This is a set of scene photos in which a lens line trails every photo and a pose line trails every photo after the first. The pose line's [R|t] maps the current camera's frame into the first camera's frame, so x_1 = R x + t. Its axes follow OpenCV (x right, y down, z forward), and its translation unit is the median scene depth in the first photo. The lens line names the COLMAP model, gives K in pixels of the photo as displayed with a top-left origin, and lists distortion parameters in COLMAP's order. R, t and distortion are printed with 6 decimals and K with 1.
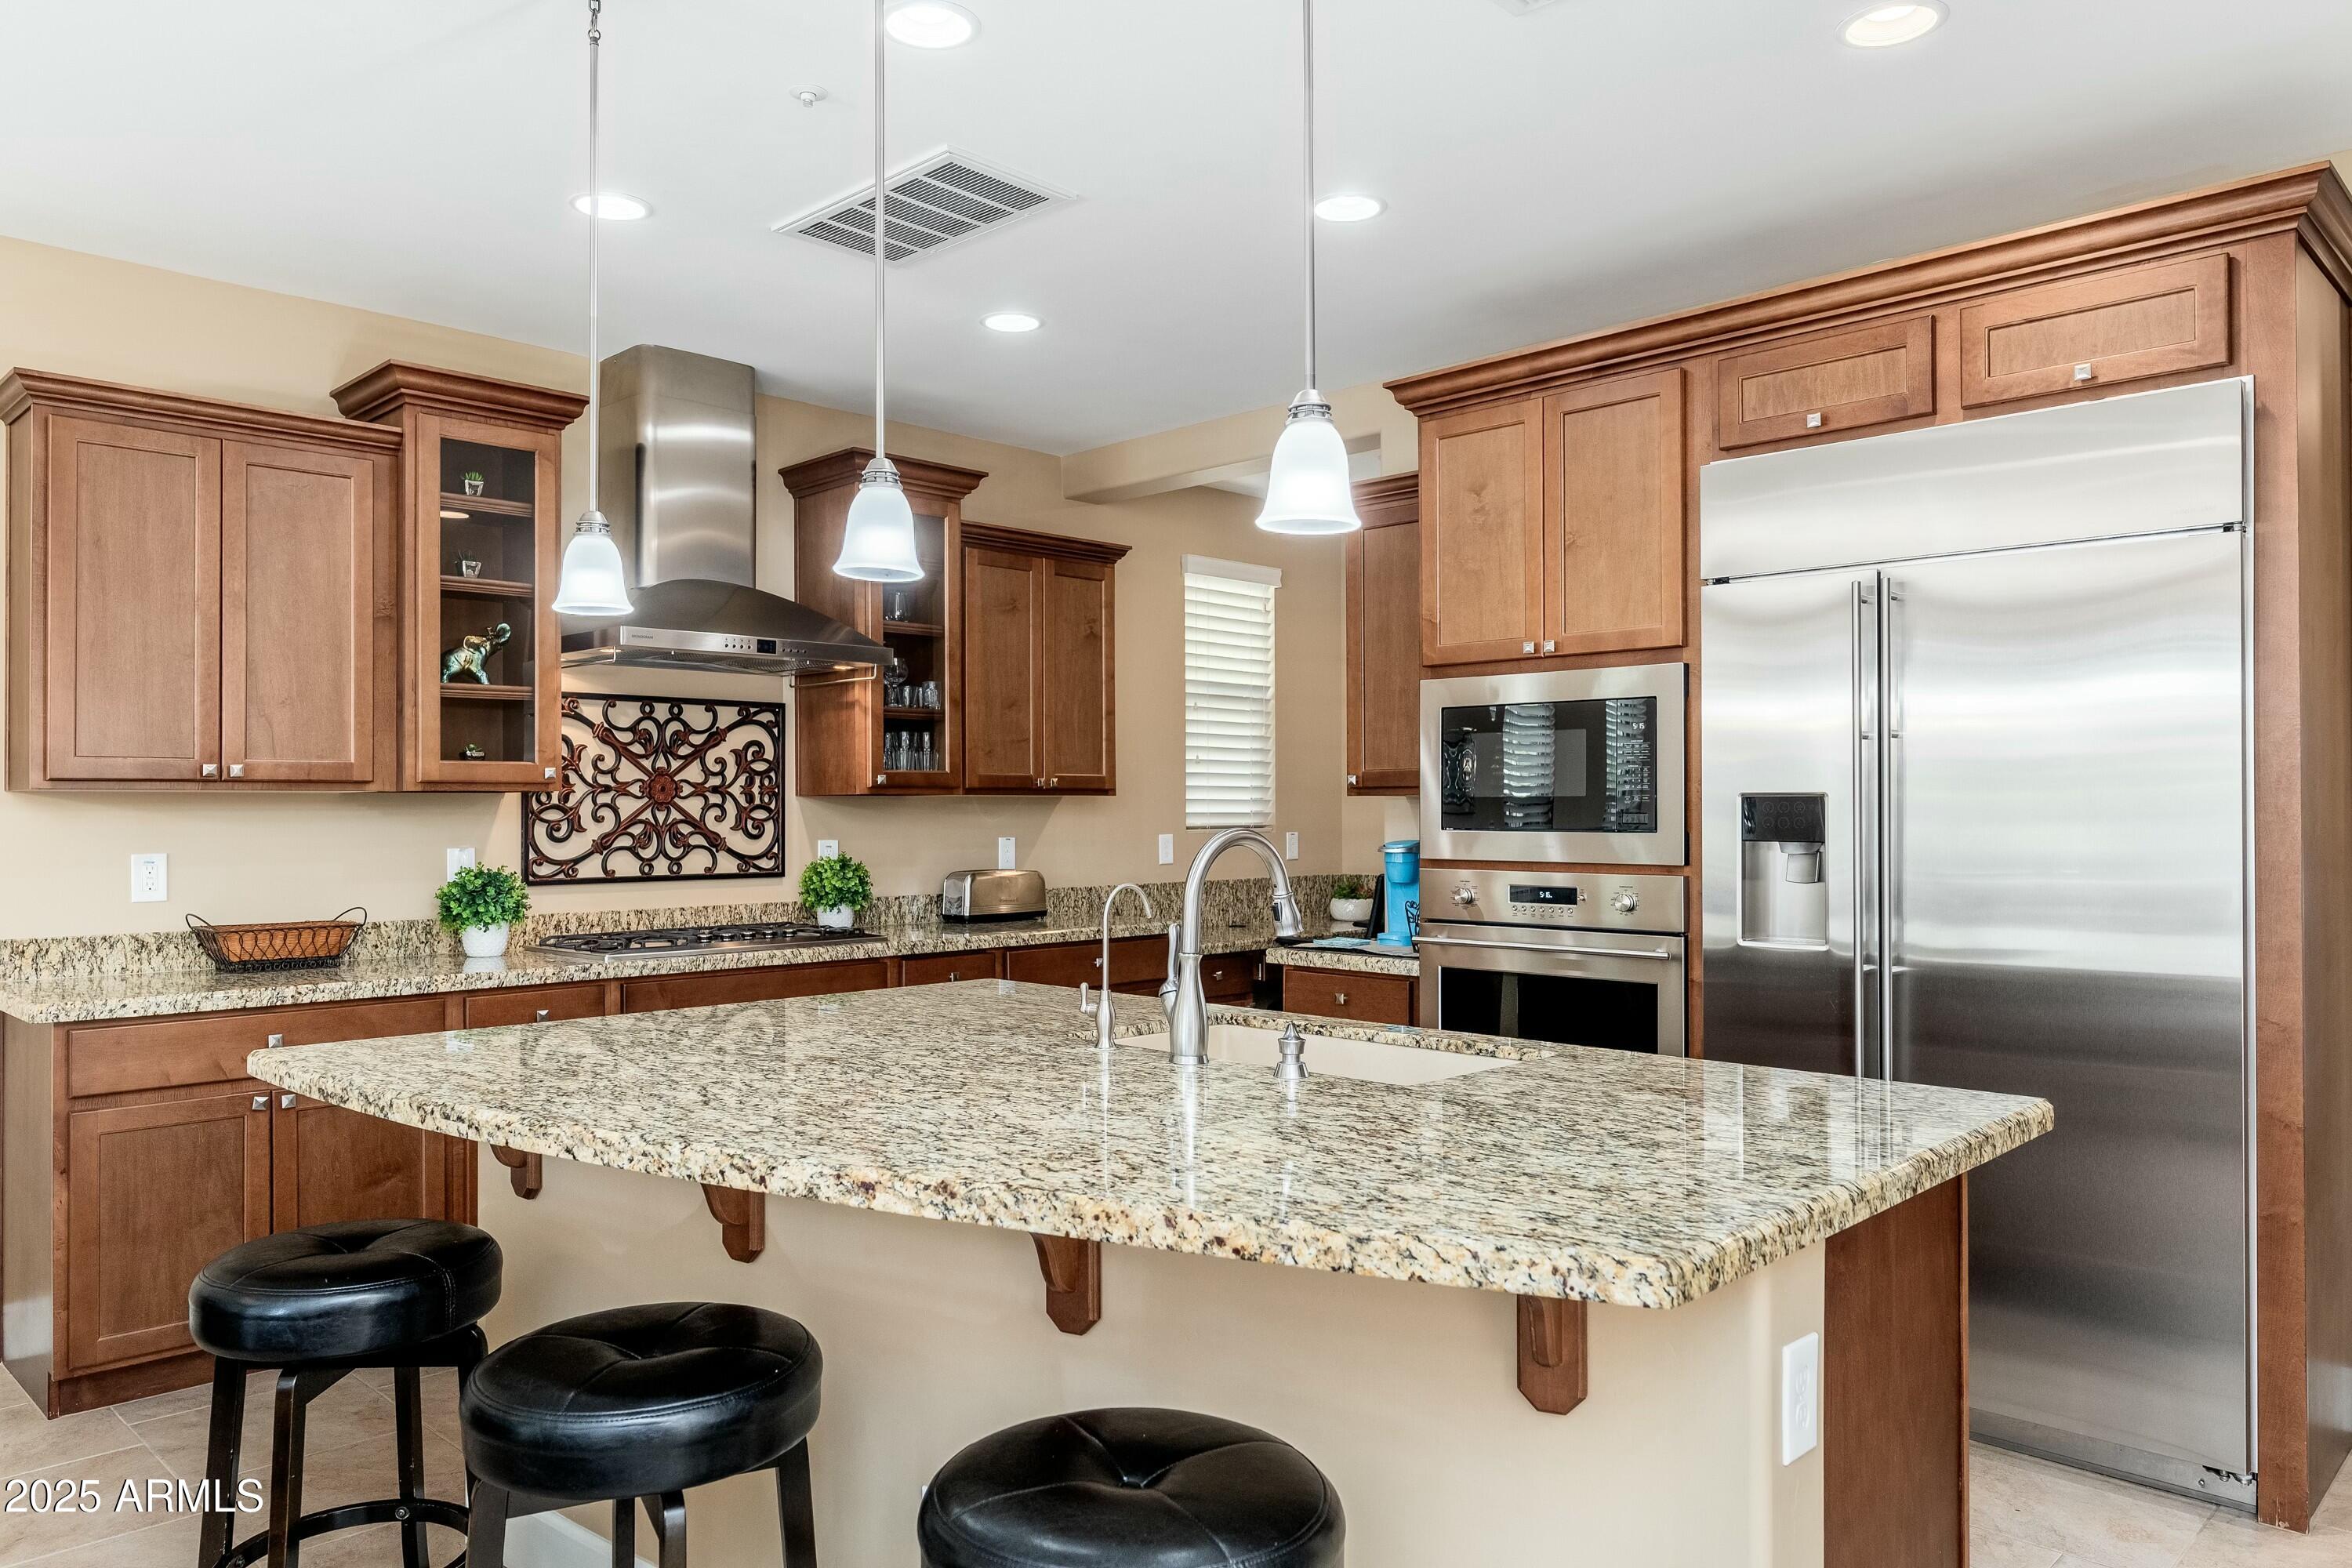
lens RADIAL K [[1568.3, 0, 1183.1], [0, 1568.3, 793.8], [0, 0, 1]] dist [0.002854, -0.006010]
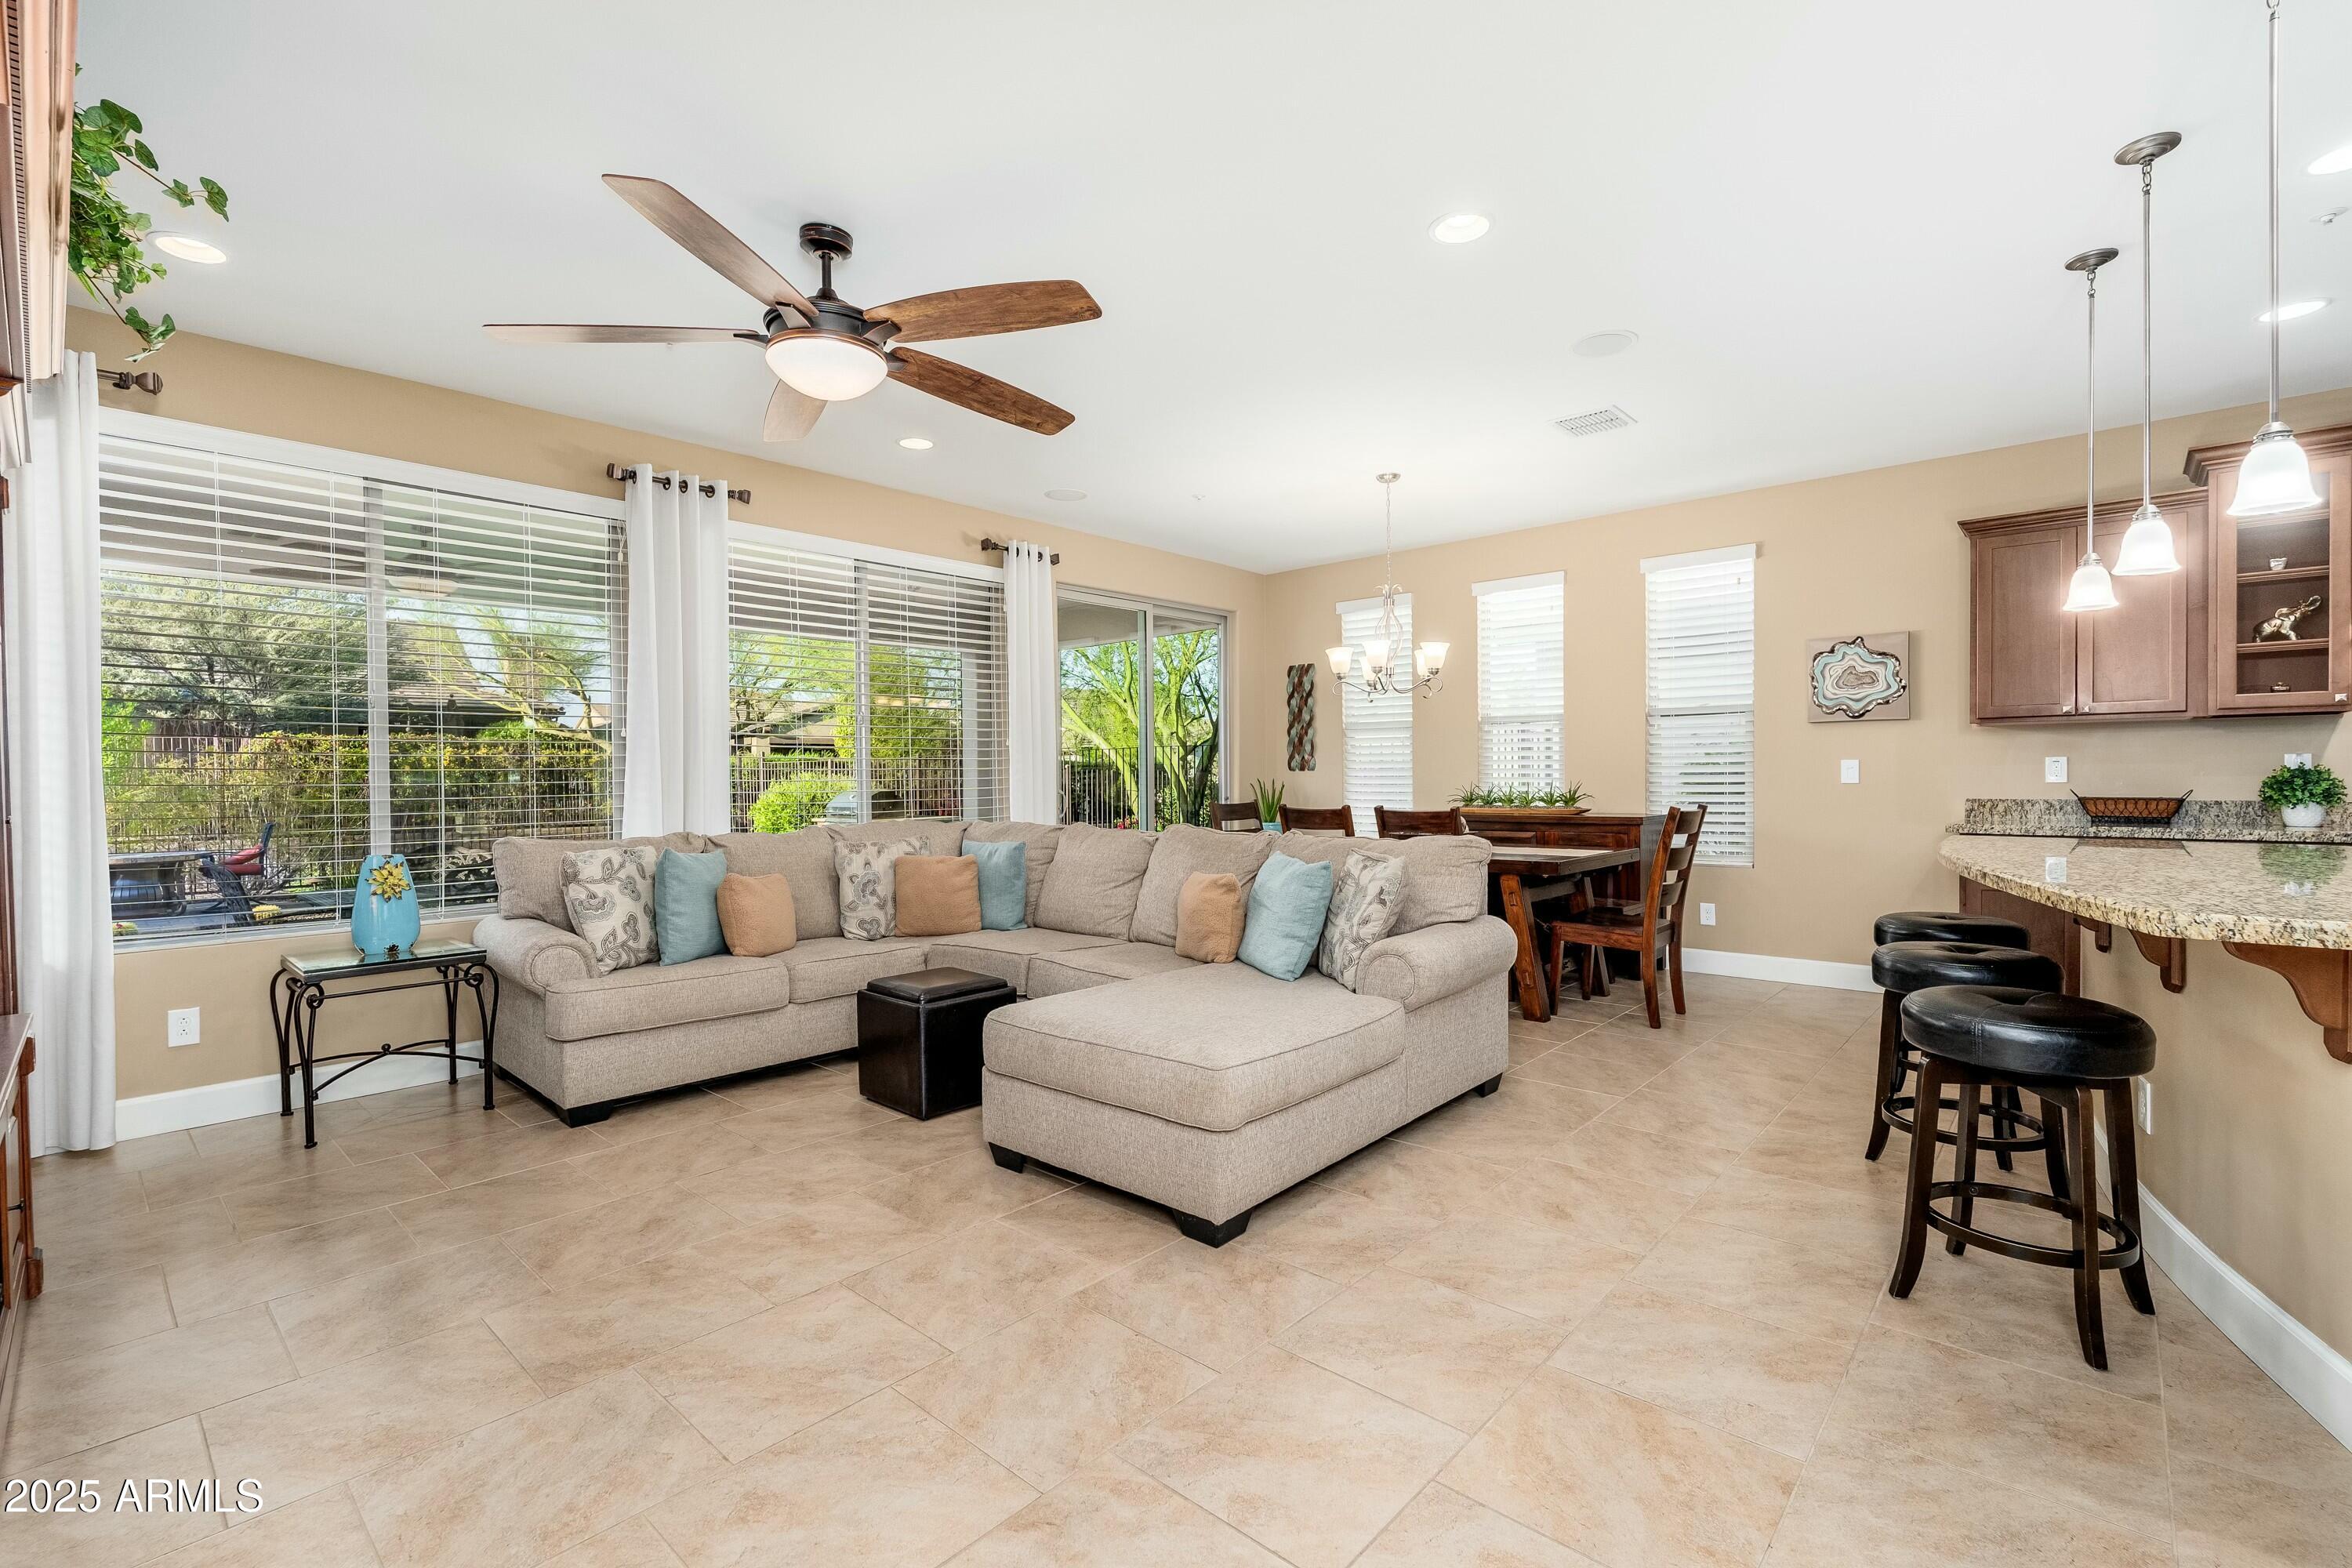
lens RADIAL K [[1050.2, 0, 1176.4], [0, 1050.2, 781.5], [0, 0, 1]] dist [-0.002269, -0.000188]
pose [[0.043423, 0.007777, -0.999027, 0.481104], [0.019782, 0.999767, 0.008643, 0.033002], [0.998861, -0.020138, 0.043259, -0.077756]]
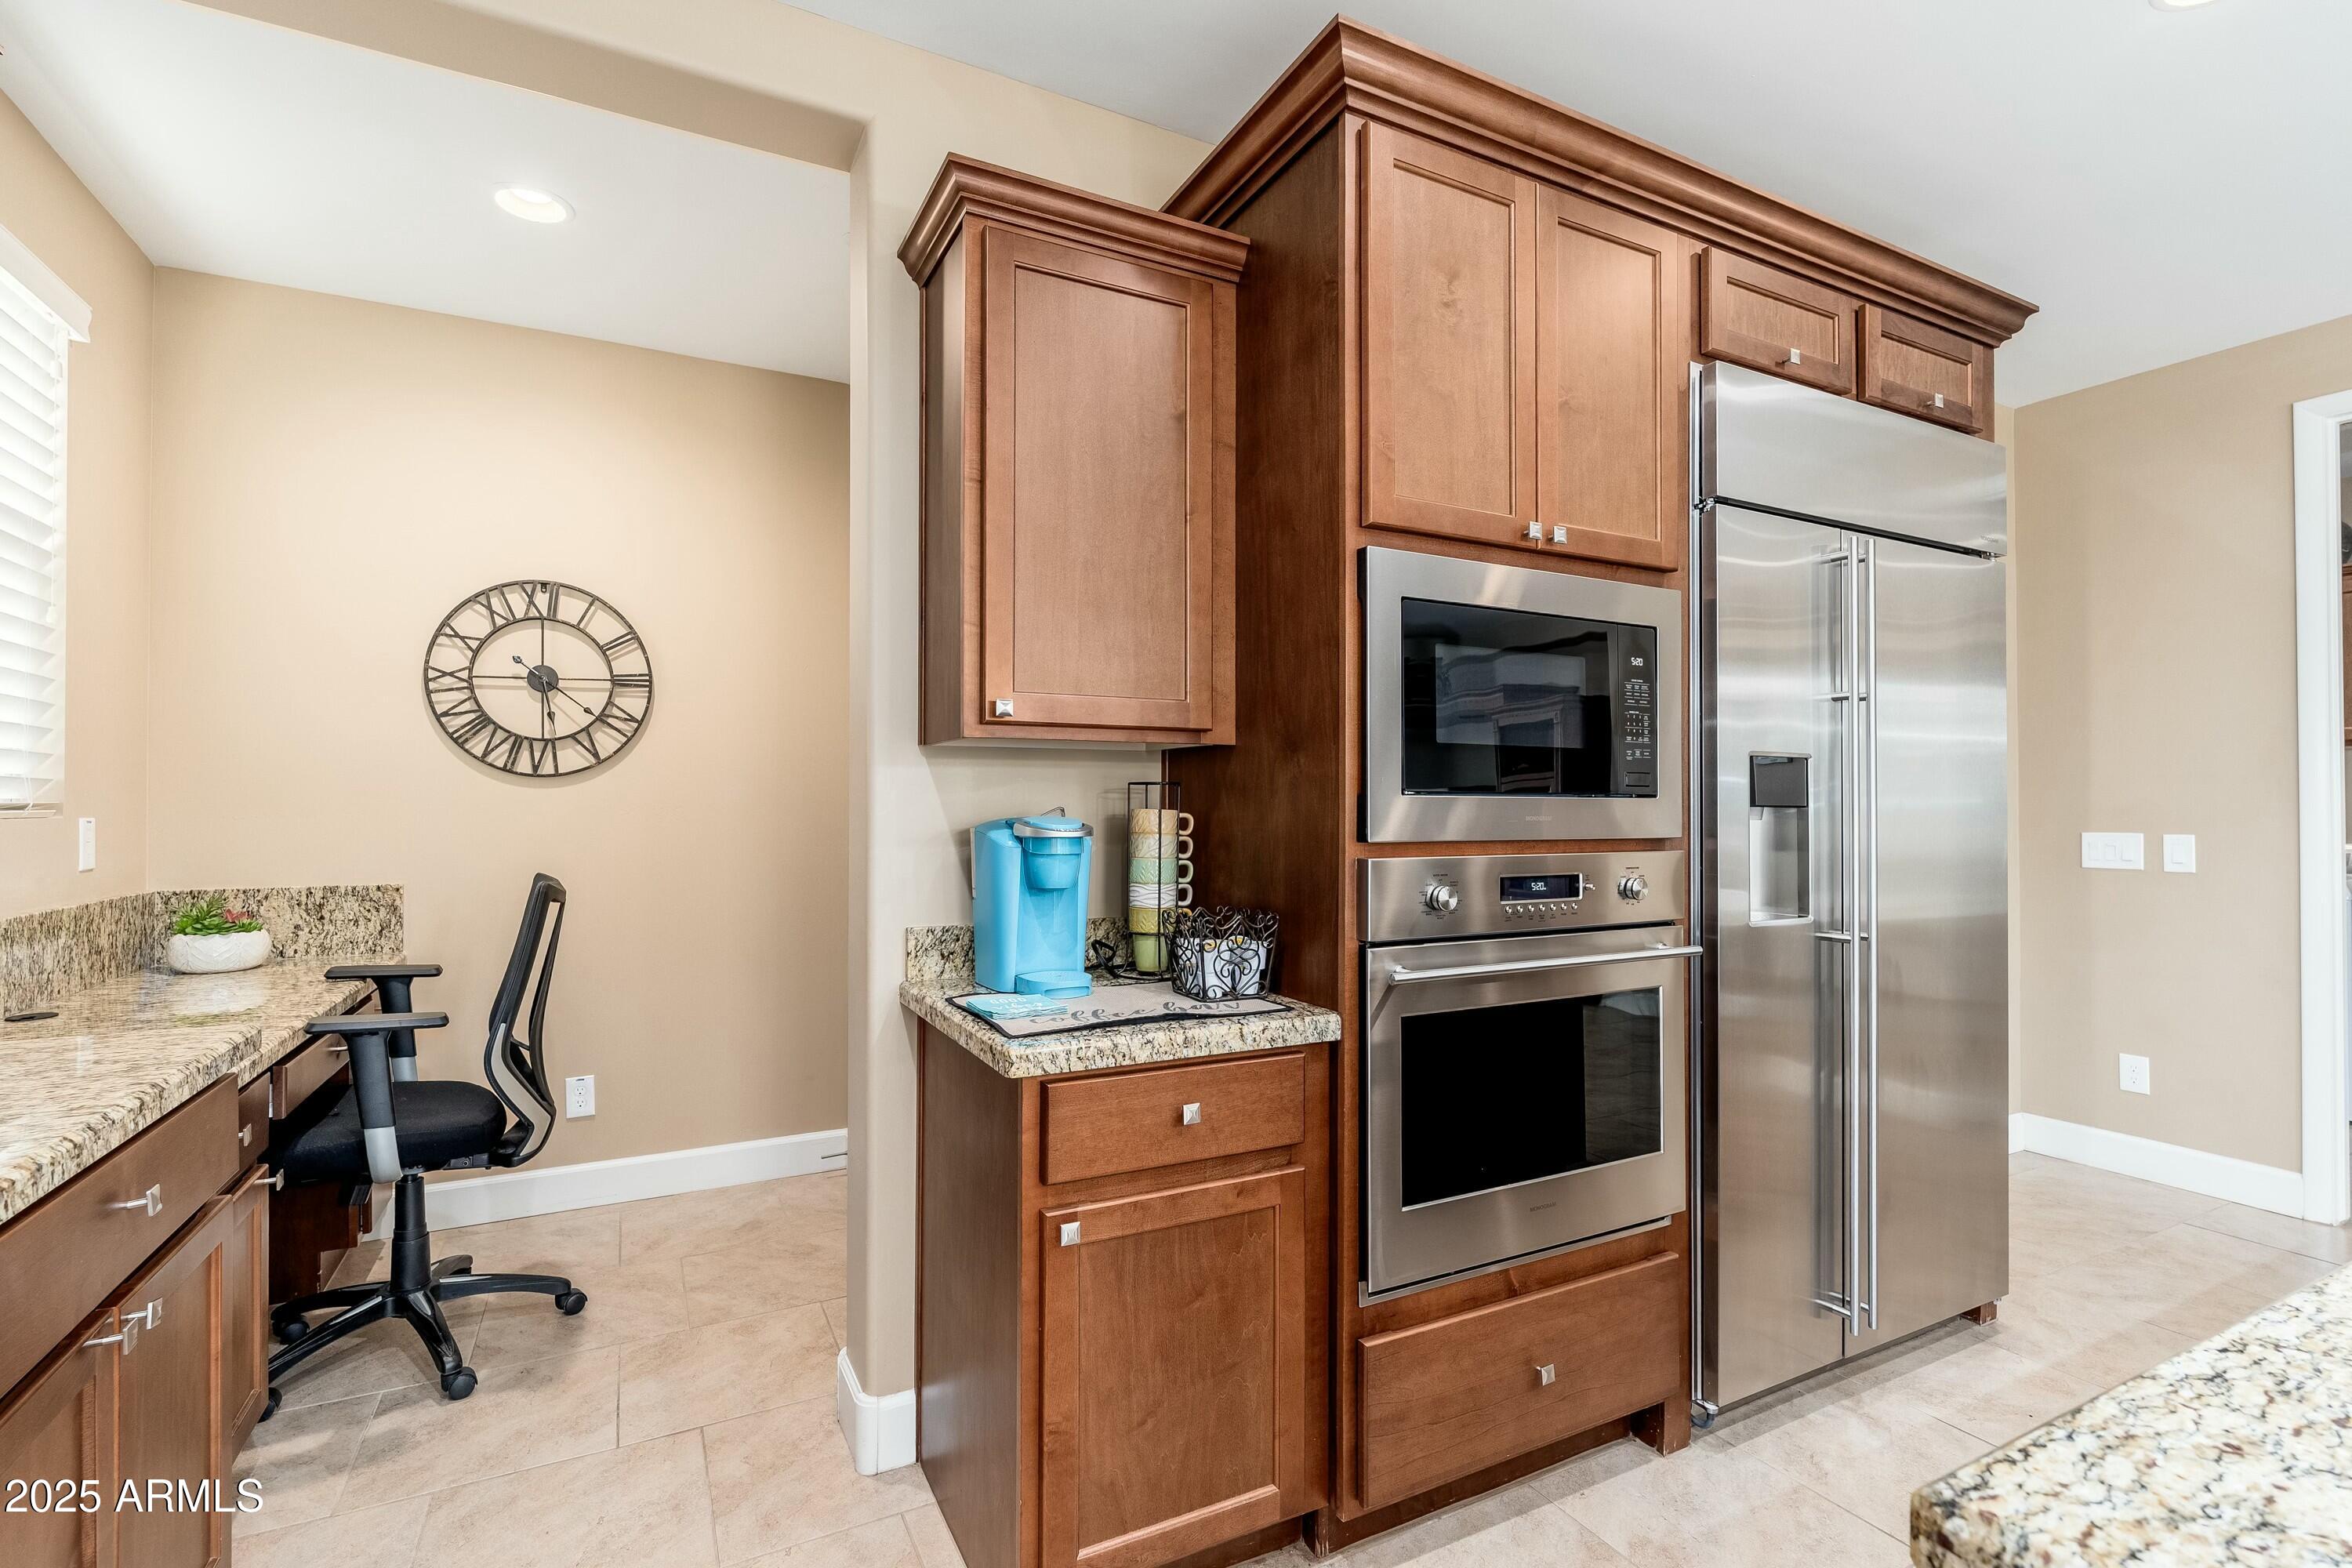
lens RADIAL K [[1050.2, 0, 1168.9], [0, 1050.2, 792.3], [0, 0, 1]] dist [-0.002269, -0.000188]
pose [[0.324436, 0.013557, 0.945811, -0.244372], [-0.011970, 0.999876, -0.010227, 0.026285], [-0.945832, -0.008003, 0.324558, 0.913846]]
